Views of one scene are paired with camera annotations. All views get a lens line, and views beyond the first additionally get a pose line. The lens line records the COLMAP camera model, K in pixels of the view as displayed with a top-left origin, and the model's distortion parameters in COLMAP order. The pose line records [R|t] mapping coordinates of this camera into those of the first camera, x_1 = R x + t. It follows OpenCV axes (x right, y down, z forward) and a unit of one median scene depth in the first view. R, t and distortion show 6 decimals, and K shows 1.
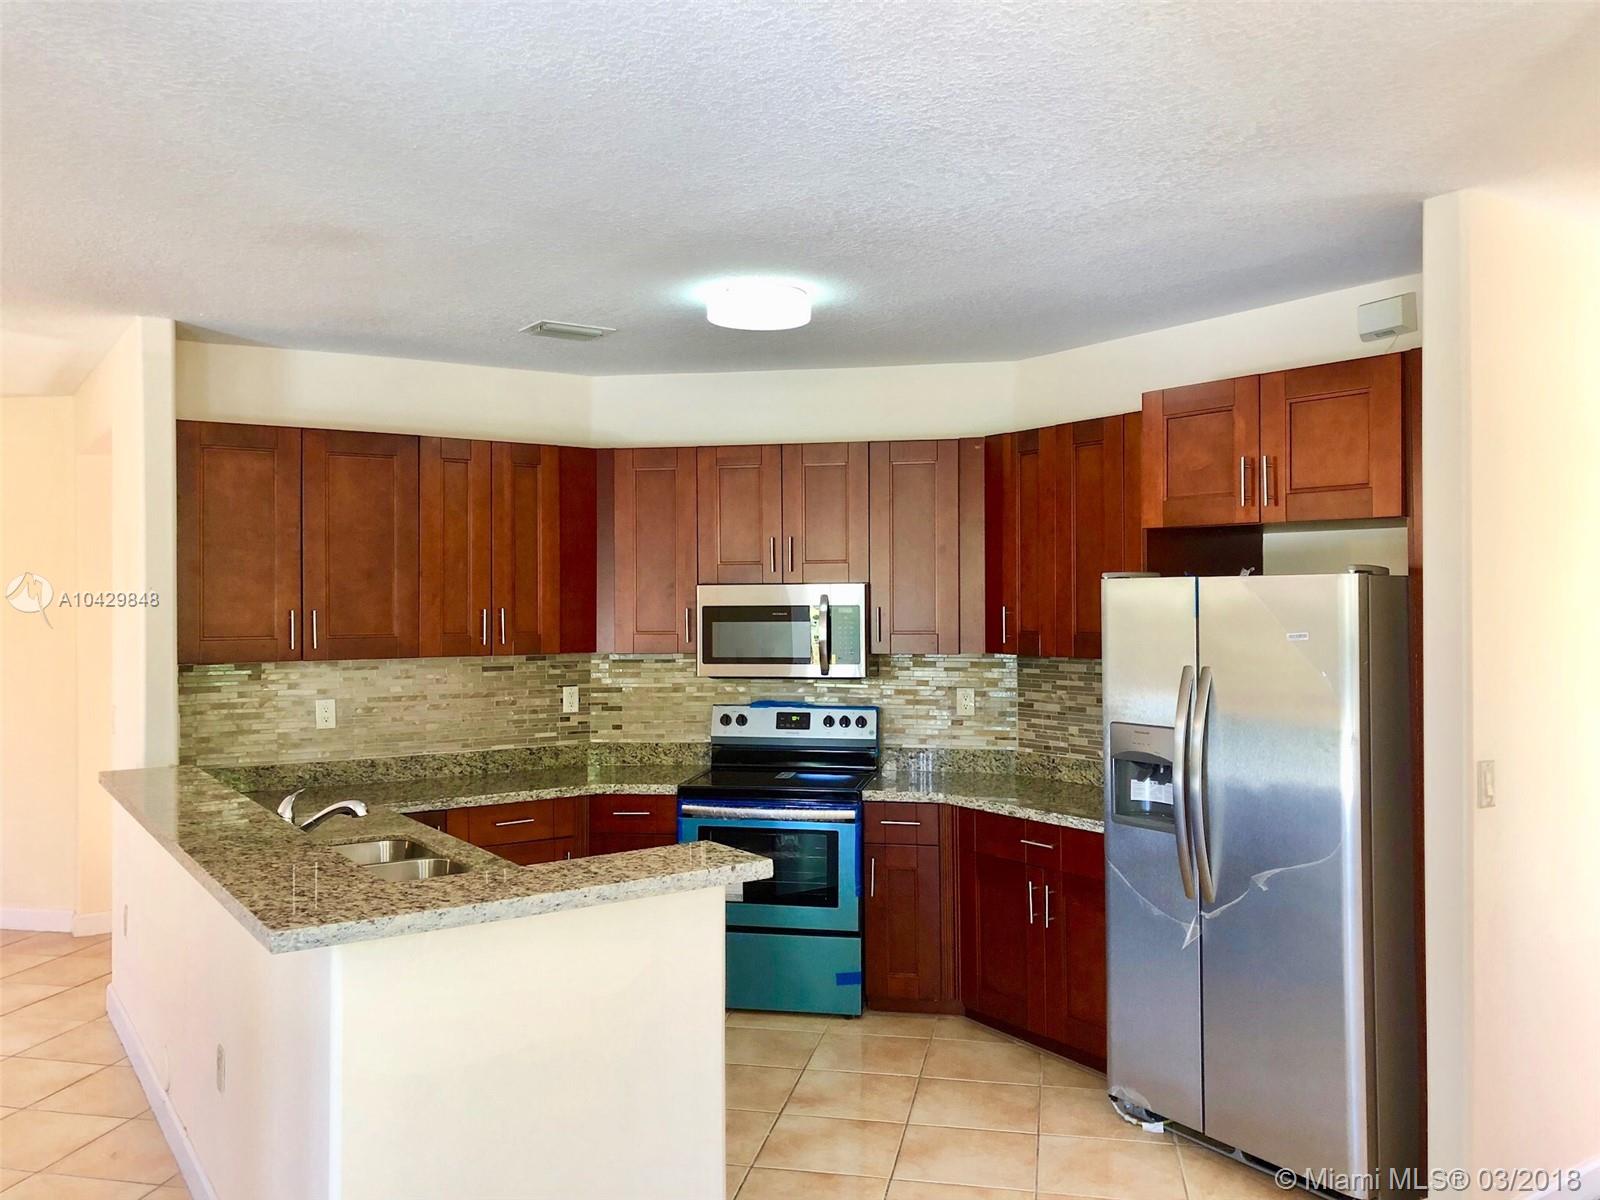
lens RADIAL K [[1303.9, 0, 800.0], [0, 1303.9, 600.0], [0, 0, 1]] dist [0.160566, -0.436259]
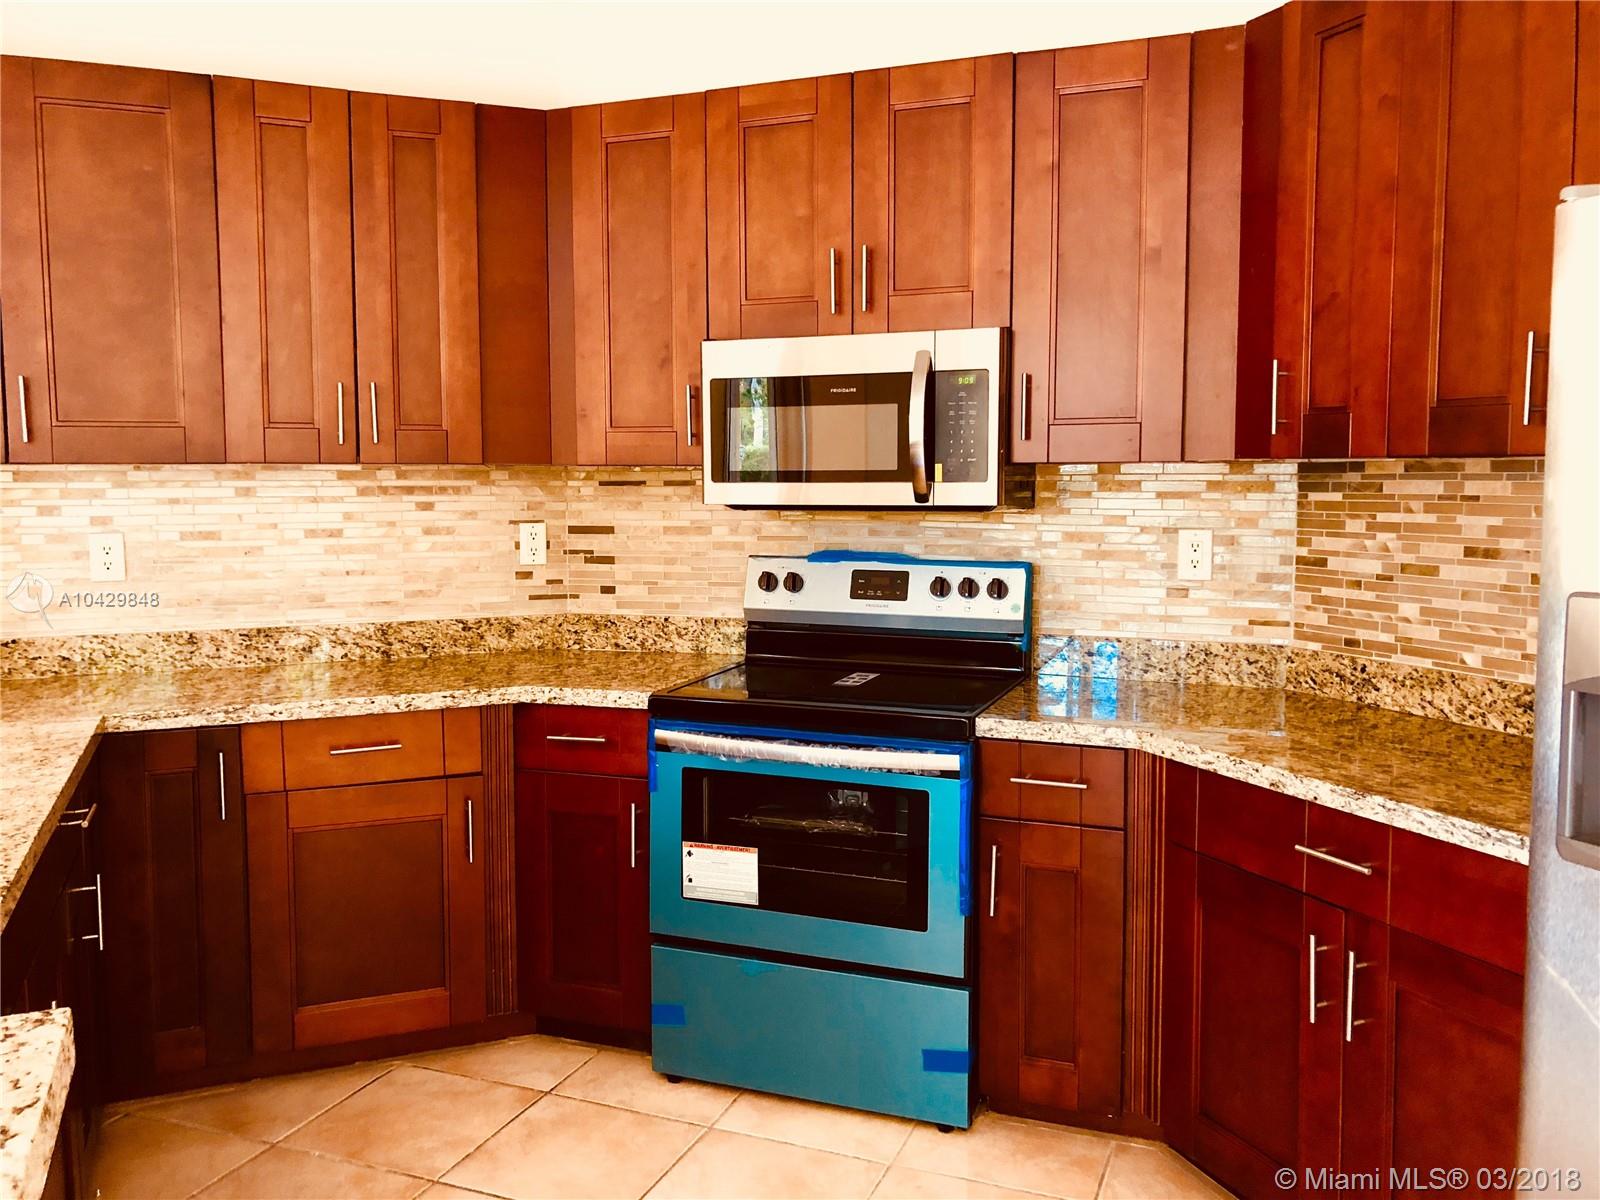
lens RADIAL K [[1303.9, 0, 800.0], [0, 1303.9, 600.0], [0, 0, 1]] dist [0.160566, -0.436259]
pose [[0.982654, 0.019394, -0.184429, 0.068463], [-0.000872, 0.994989, 0.099979, 0.042723], [0.185444, -0.098084, 0.977747, 0.441214]]
